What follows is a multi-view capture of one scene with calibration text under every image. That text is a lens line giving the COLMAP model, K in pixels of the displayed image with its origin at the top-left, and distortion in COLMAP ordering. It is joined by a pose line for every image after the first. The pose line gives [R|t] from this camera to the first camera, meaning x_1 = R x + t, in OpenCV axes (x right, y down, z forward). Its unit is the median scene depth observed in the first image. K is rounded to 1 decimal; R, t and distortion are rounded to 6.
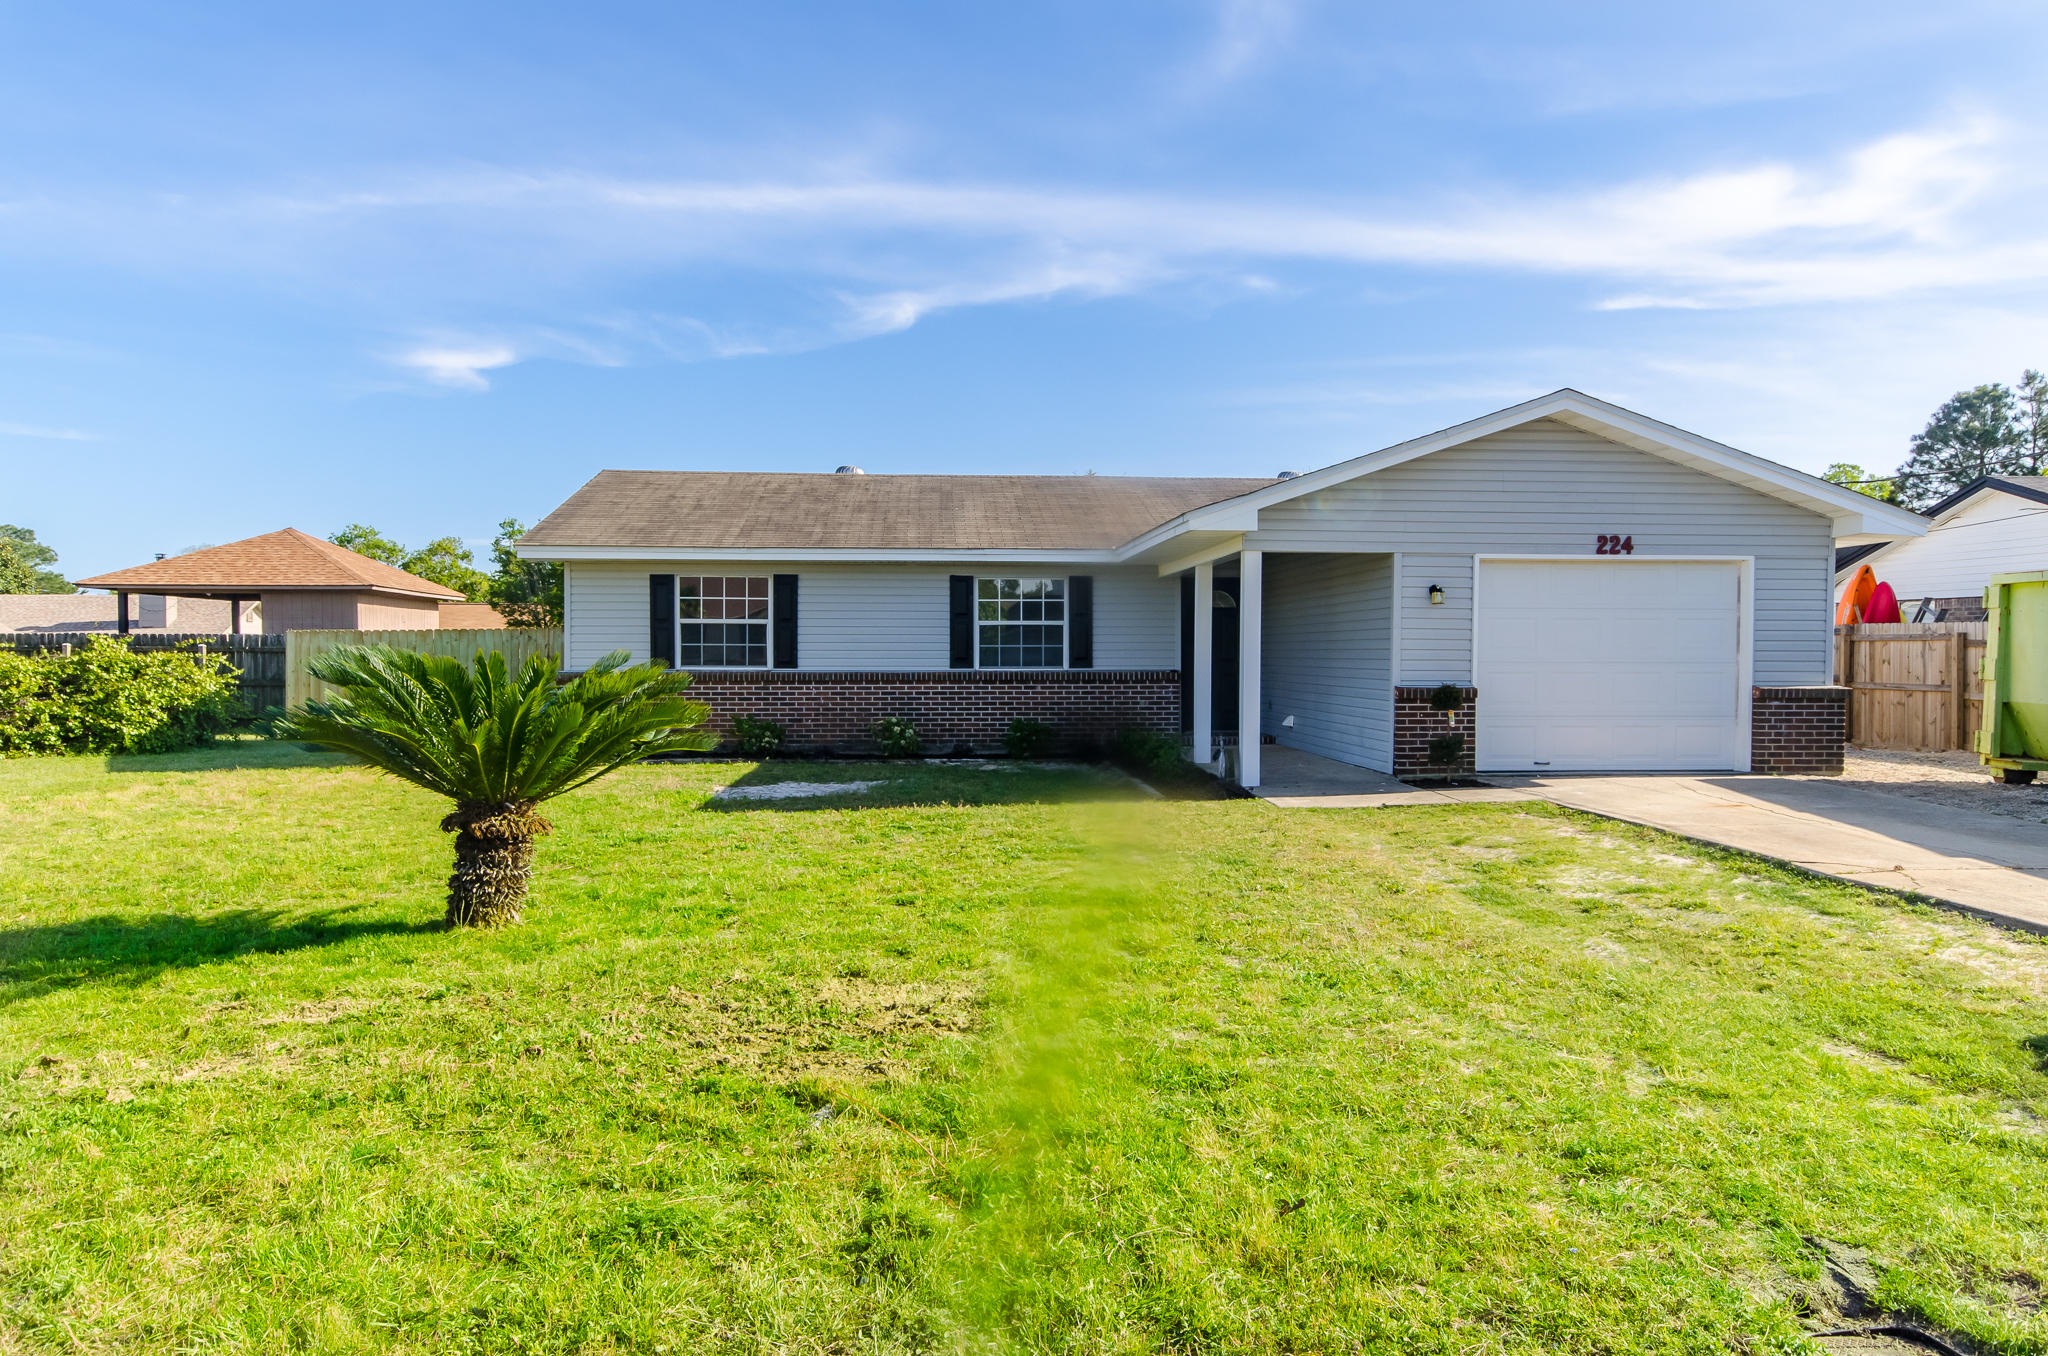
lens RADIAL K [[1336.6, 0, 1024.0], [0, 1336.6, 678.0], [0, 0, 1]] dist [-0.002295, 0.000317]
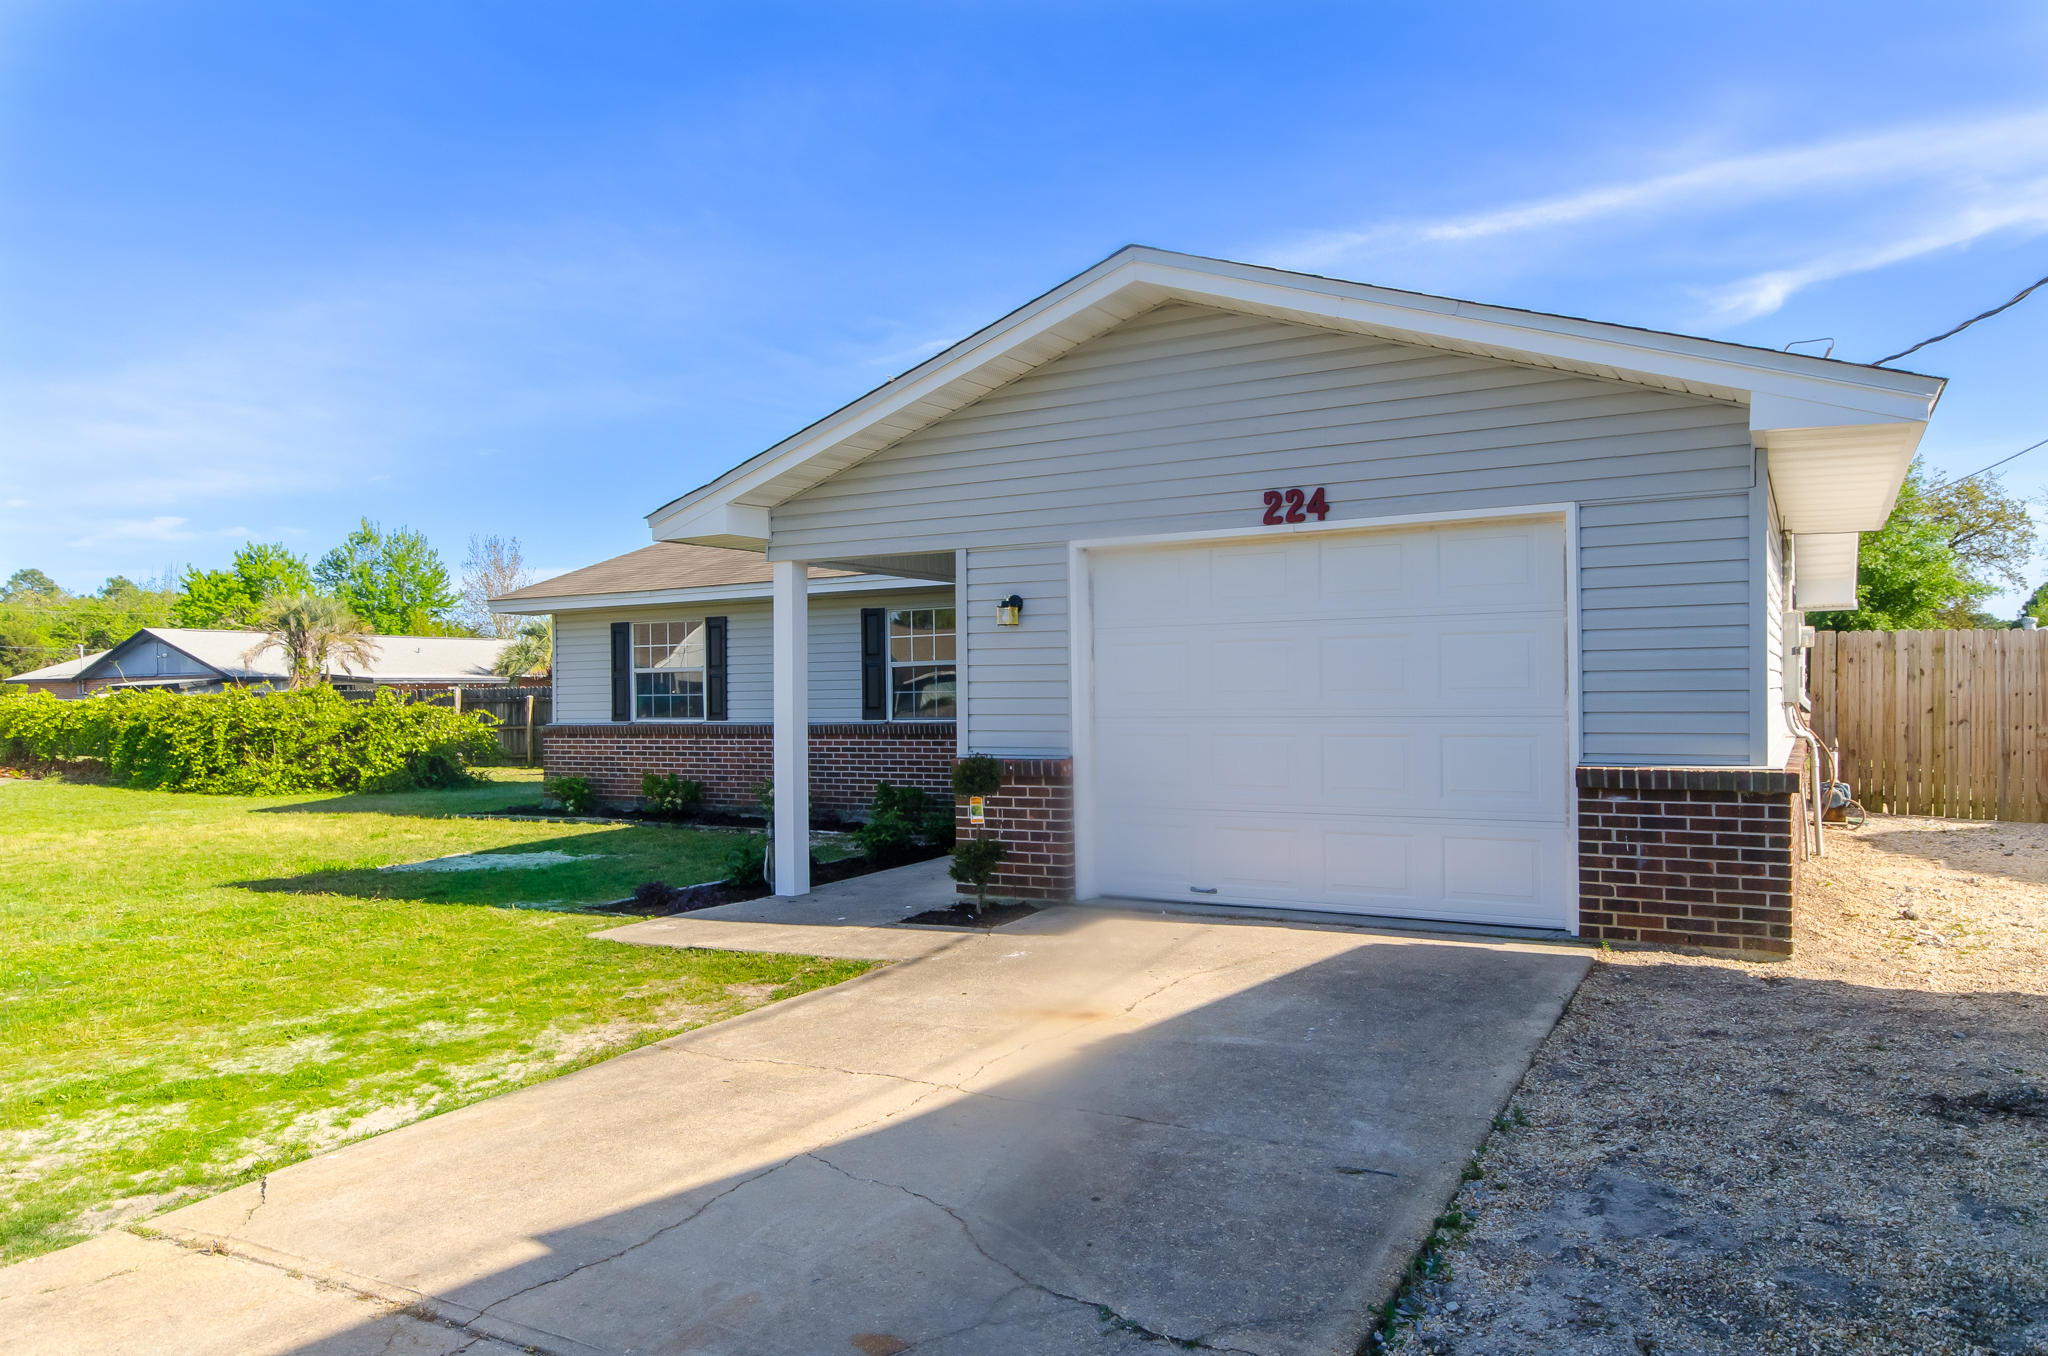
lens RADIAL K [[1336.6, 0, 1024.0], [0, 1336.6, 678.0], [0, 0, 1]] dist [-0.002295, 0.000317]
pose [[0.828832, -0.019697, -0.559150, 0.637853], [0.005727, 0.999626, -0.026725, -0.013227], [0.559468, 0.018948, 0.828635, 0.461863]]
